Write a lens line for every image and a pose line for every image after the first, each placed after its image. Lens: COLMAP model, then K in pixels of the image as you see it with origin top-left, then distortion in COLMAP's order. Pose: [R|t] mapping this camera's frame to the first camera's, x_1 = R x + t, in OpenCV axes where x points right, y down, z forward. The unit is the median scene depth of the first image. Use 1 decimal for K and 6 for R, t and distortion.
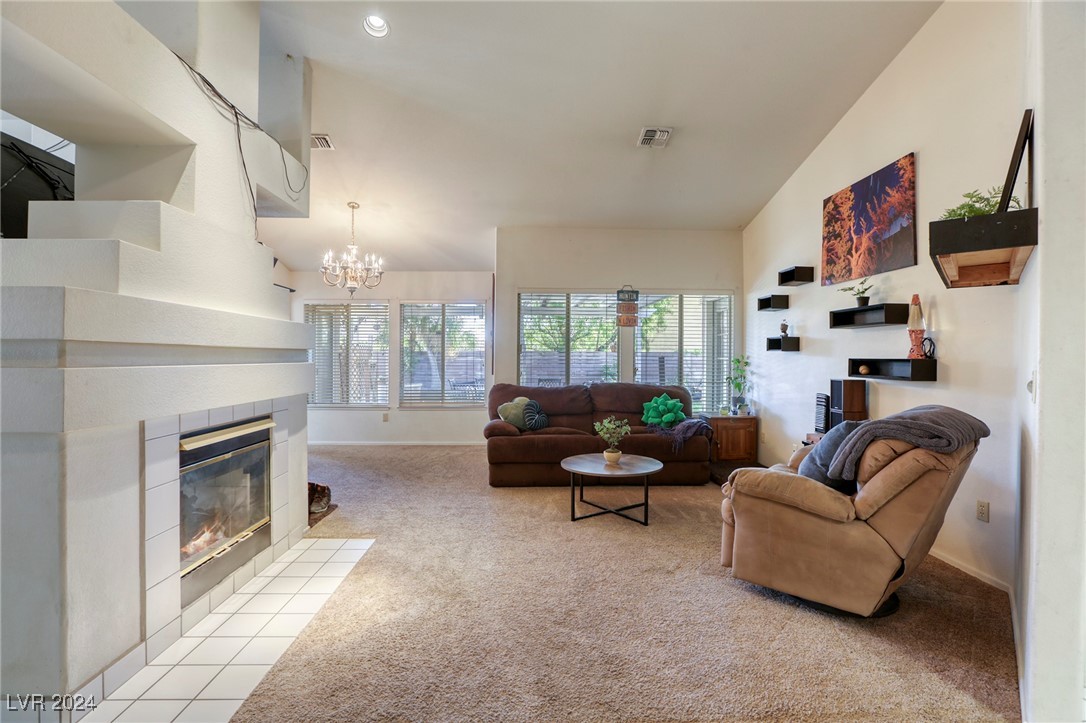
lens RADIAL K [[498.7, 0, 539.8], [0, 498.7, 362.0], [0, 0, 1]] dist [-0.065628, 0.024138]
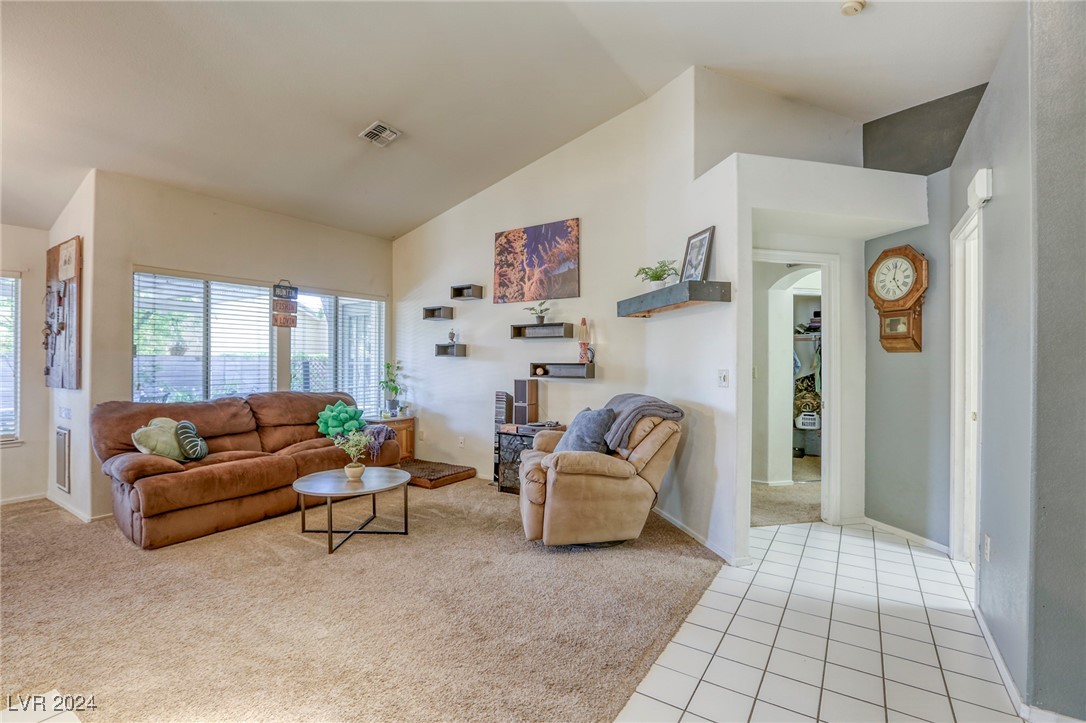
lens RADIAL K [[498.7, 0, 539.8], [0, 498.7, 362.0], [0, 0, 1]] dist [-0.065628, 0.024138]
pose [[0.575552, -0.003314, 0.817758, -0.410869], [0.008683, 0.999960, -0.002059, -0.006157], [-0.817719, 0.008286, 0.575558, 0.210582]]
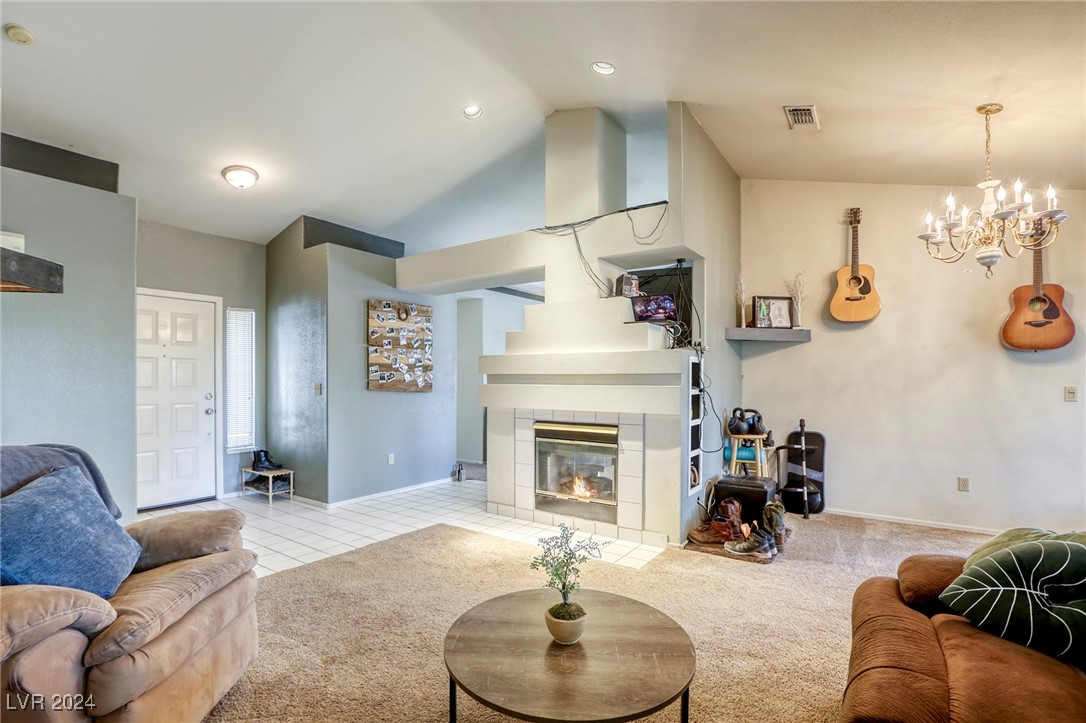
lens RADIAL K [[511.4, 0, 525.0], [0, 511.4, 363.8], [0, 0, 1]] dist [-0.046334, 0.000734]
pose [[-0.615139, -0.025962, -0.787991, 0.522645], [-0.008815, 0.999622, -0.026053, -0.013953], [0.788370, -0.009080, -0.615135, 1.268978]]
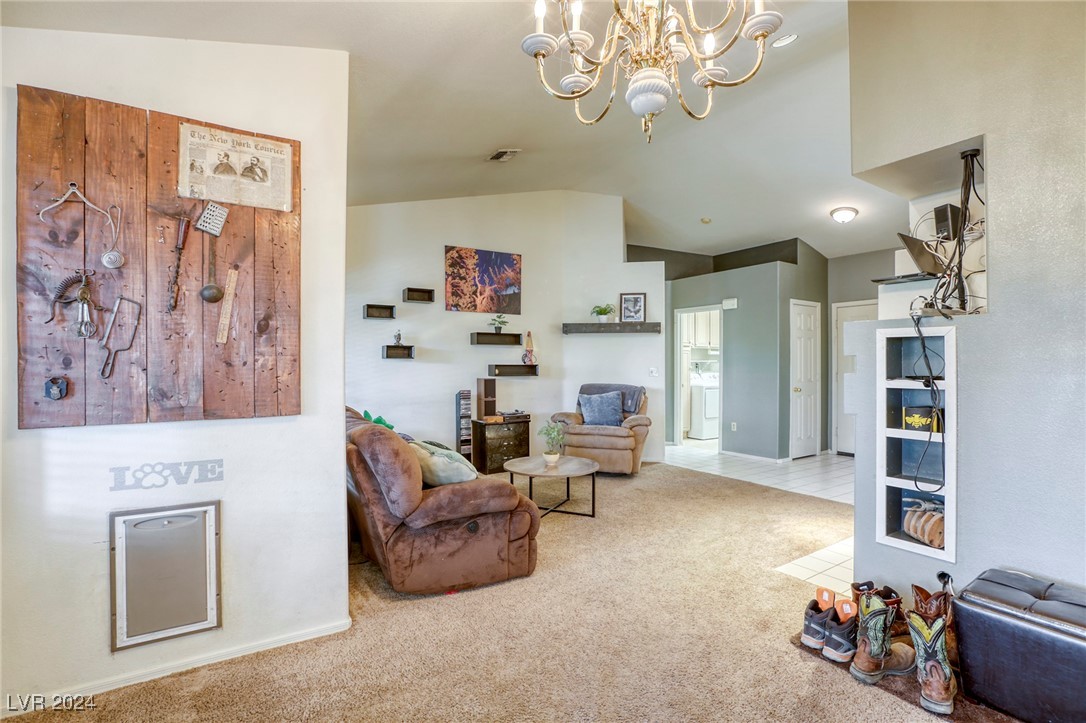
lens RADIAL K [[498.7, 0, 539.8], [0, 498.7, 362.0], [0, 0, 1]] dist [-0.065628, 0.024138]
pose [[-0.500421, -0.002486, 0.865779, -0.788086], [0.004283, 0.999977, 0.005347, -0.023003], [-0.865772, 0.006384, -0.500399, 1.598724]]
